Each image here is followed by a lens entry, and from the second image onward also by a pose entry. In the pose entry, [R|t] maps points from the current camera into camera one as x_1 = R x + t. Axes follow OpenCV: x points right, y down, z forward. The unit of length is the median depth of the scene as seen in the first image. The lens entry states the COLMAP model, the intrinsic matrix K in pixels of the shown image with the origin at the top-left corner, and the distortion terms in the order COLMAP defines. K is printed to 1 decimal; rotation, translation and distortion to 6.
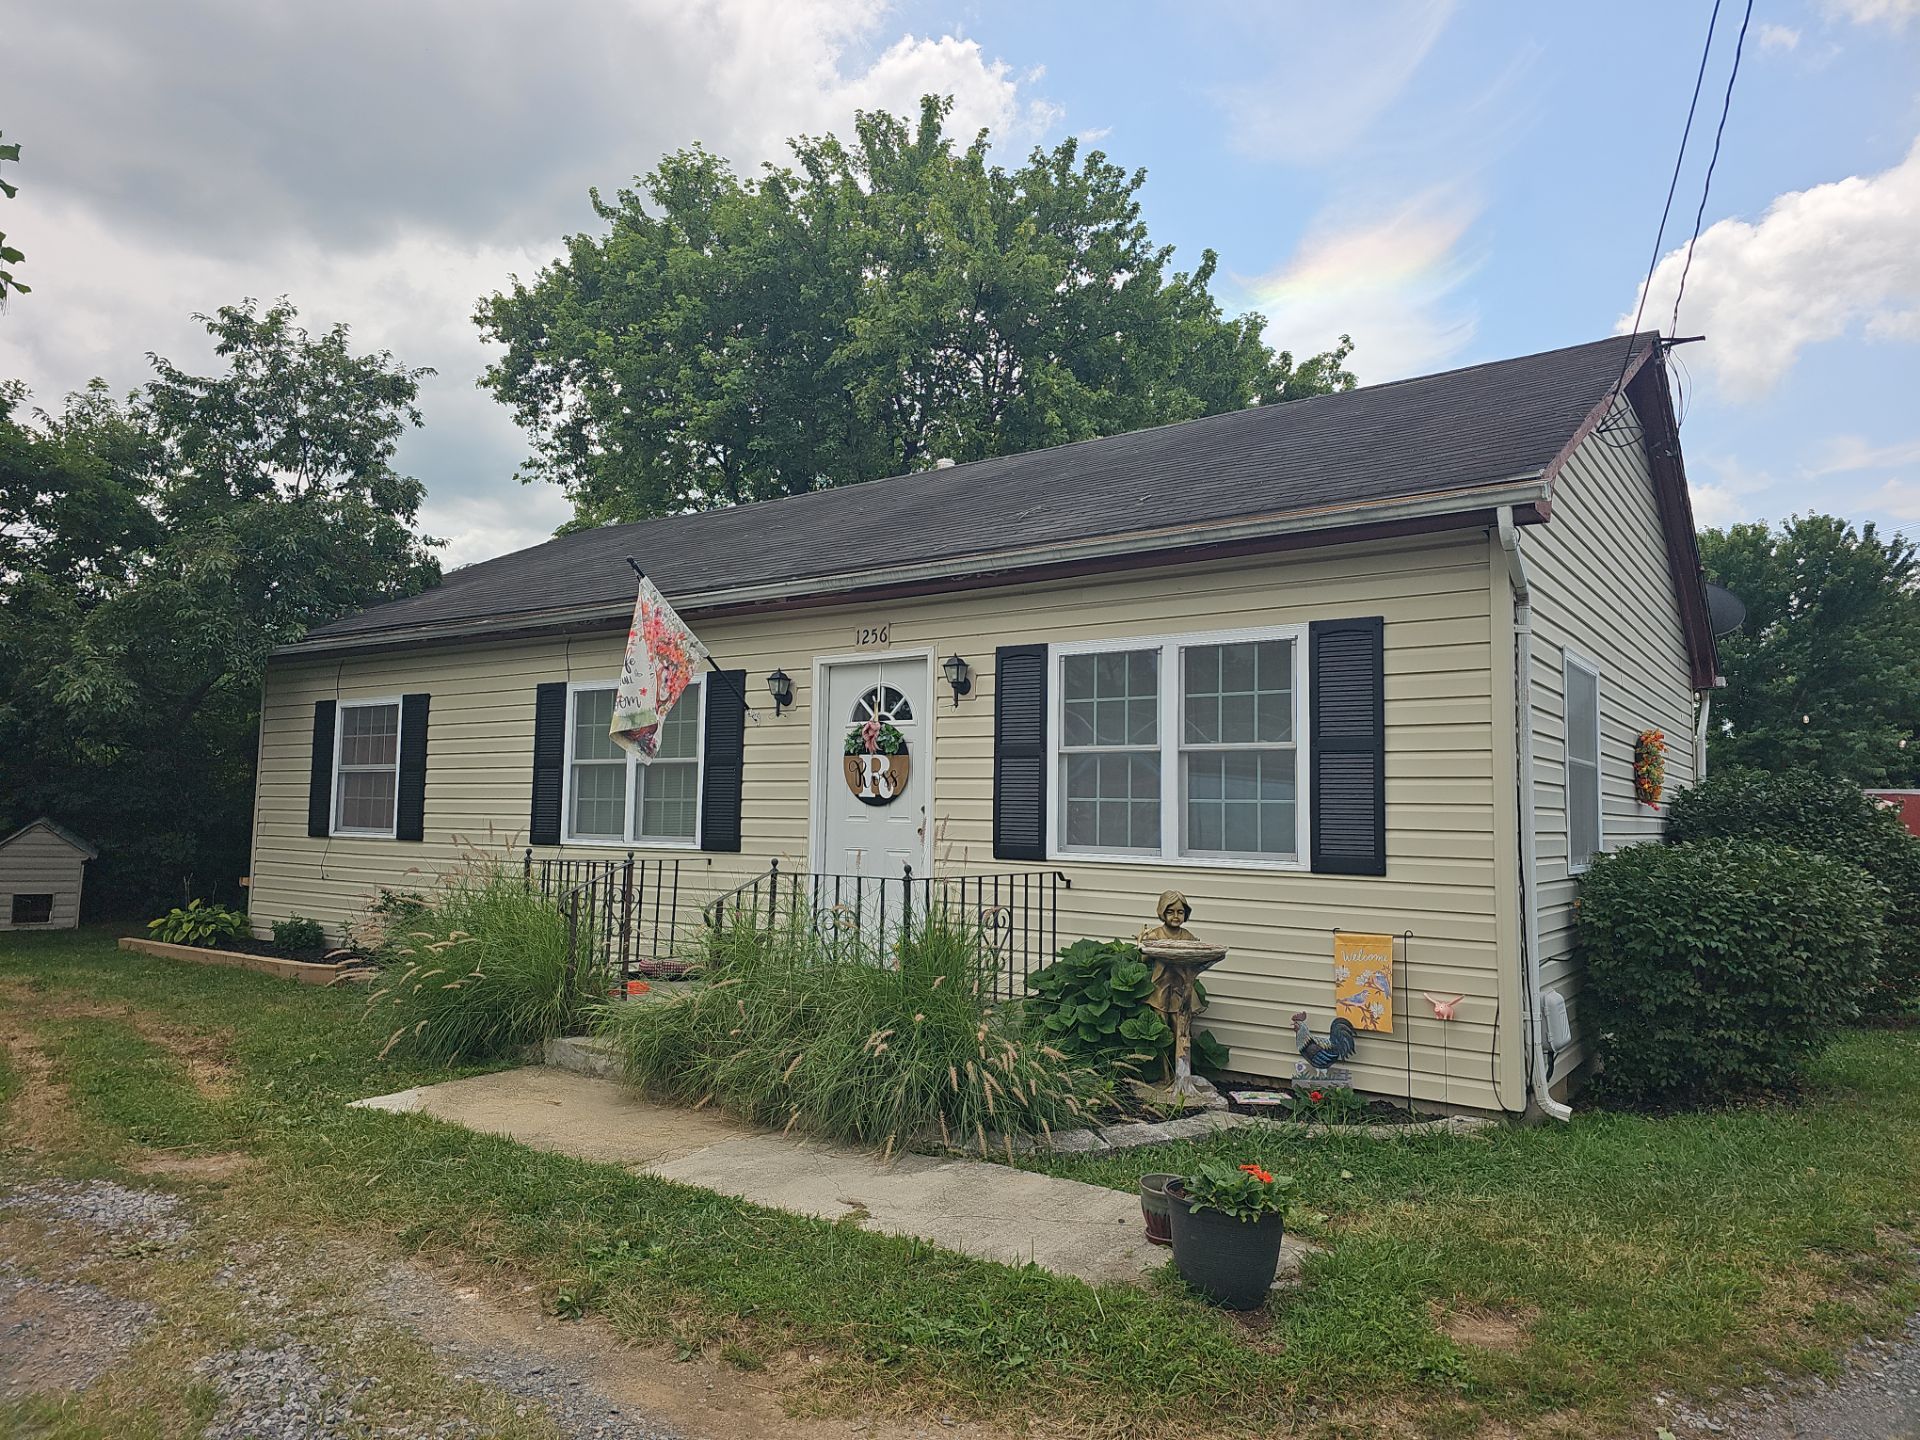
lens RADIAL K [[1264.5, 0, 960.0], [0, 1264.5, 720.0], [0, 0, 1]] dist [0.070310, -0.061123]
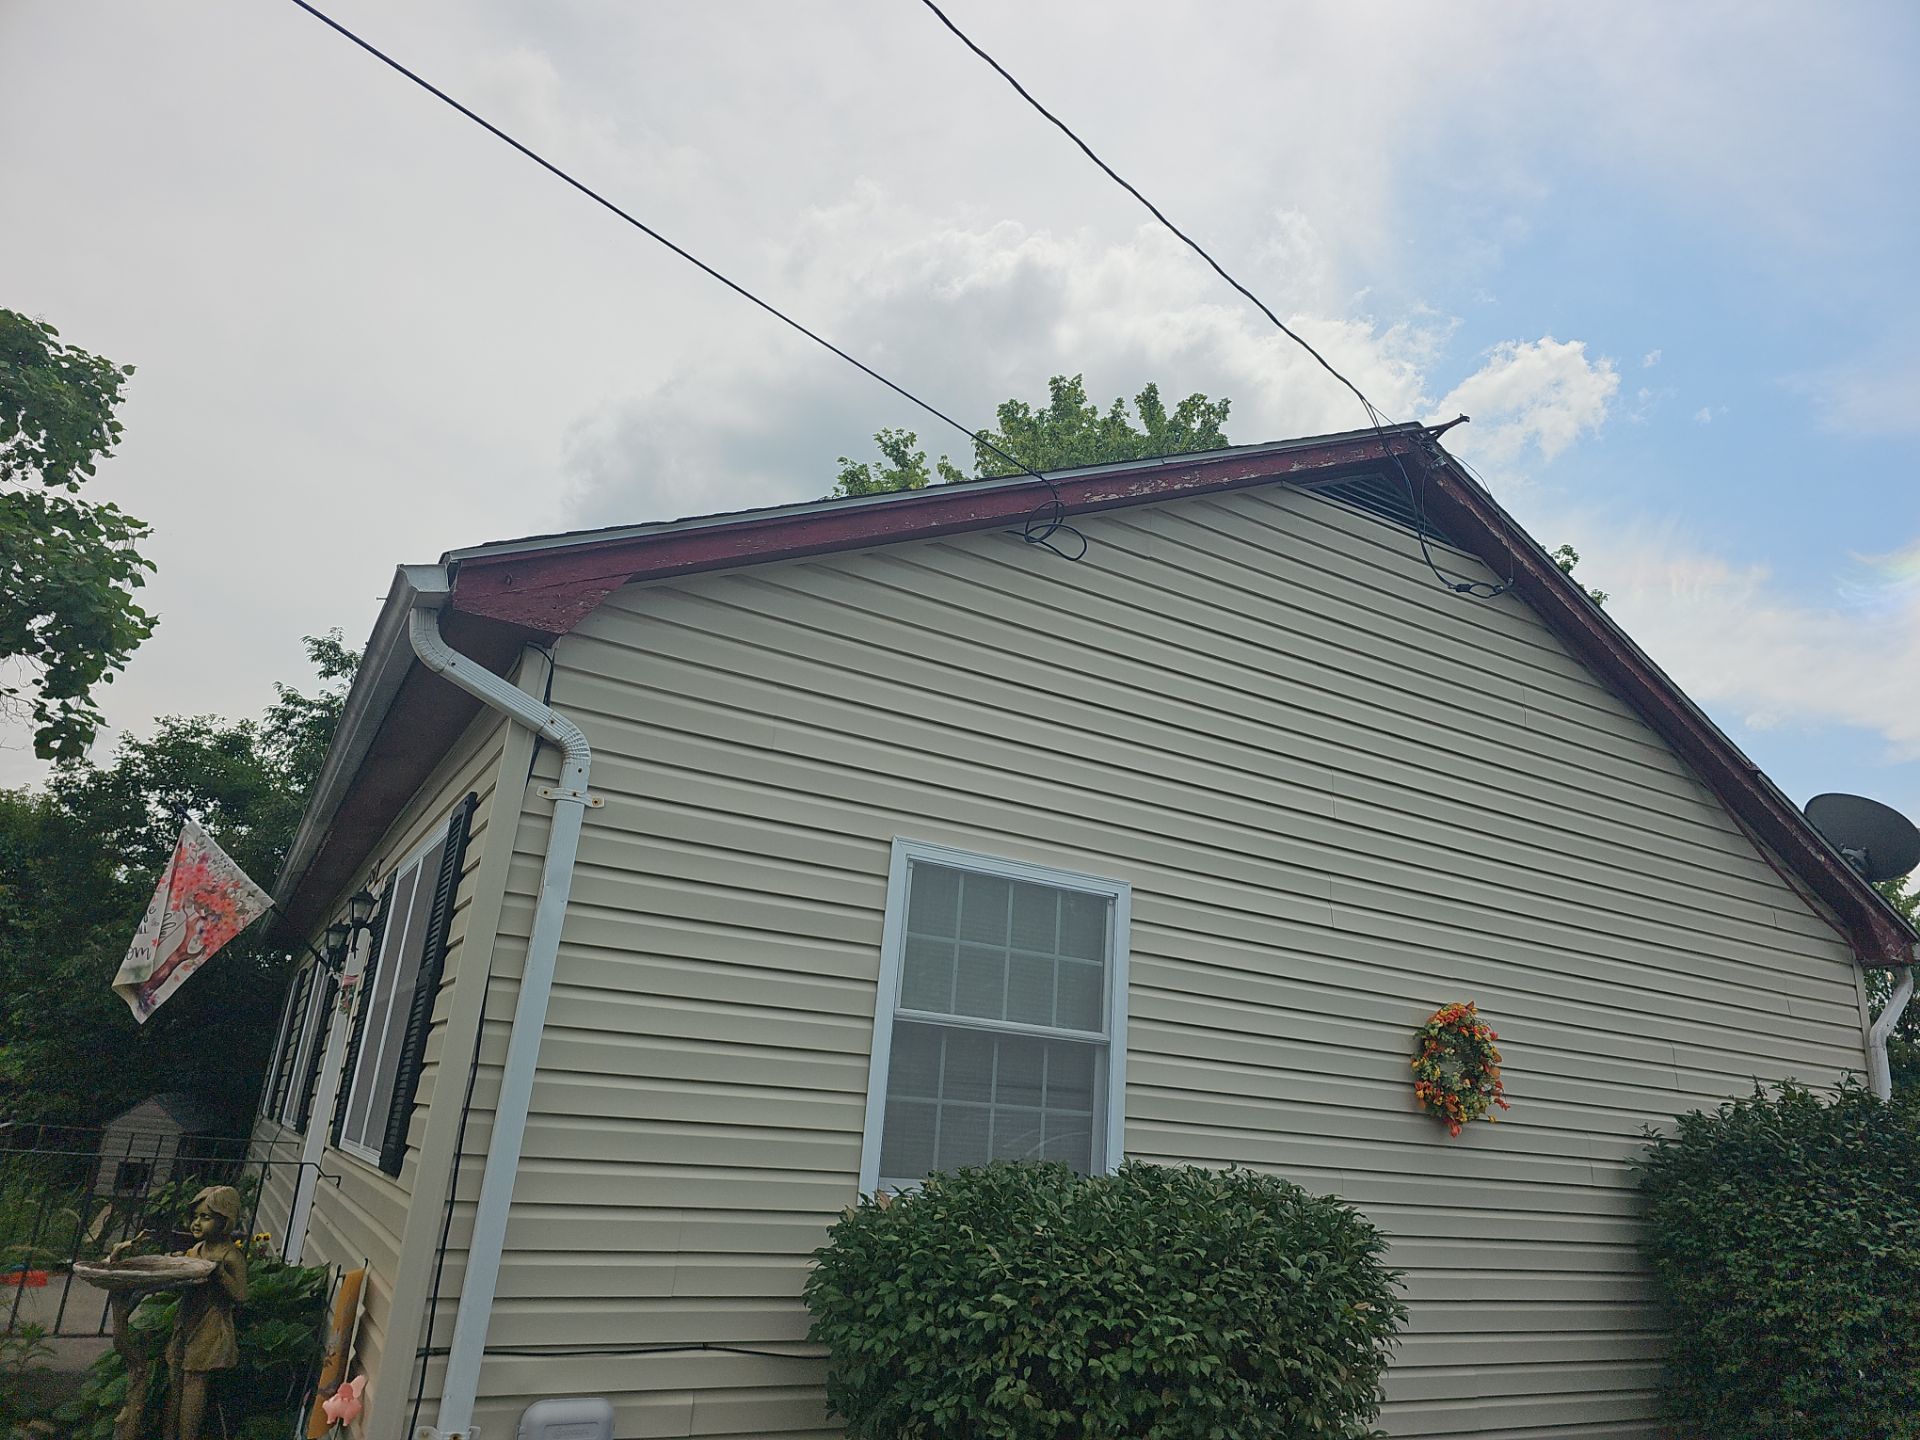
lens RADIAL K [[1264.5, 0, 960.0], [0, 1264.5, 720.0], [0, 0, 1]] dist [0.070310, -0.061123]
pose [[0.914883, -0.078929, -0.395928, 0.403740], [-0.021145, 0.969989, -0.242229, 0.021326], [0.403164, 0.229983, 0.885758, 0.216834]]
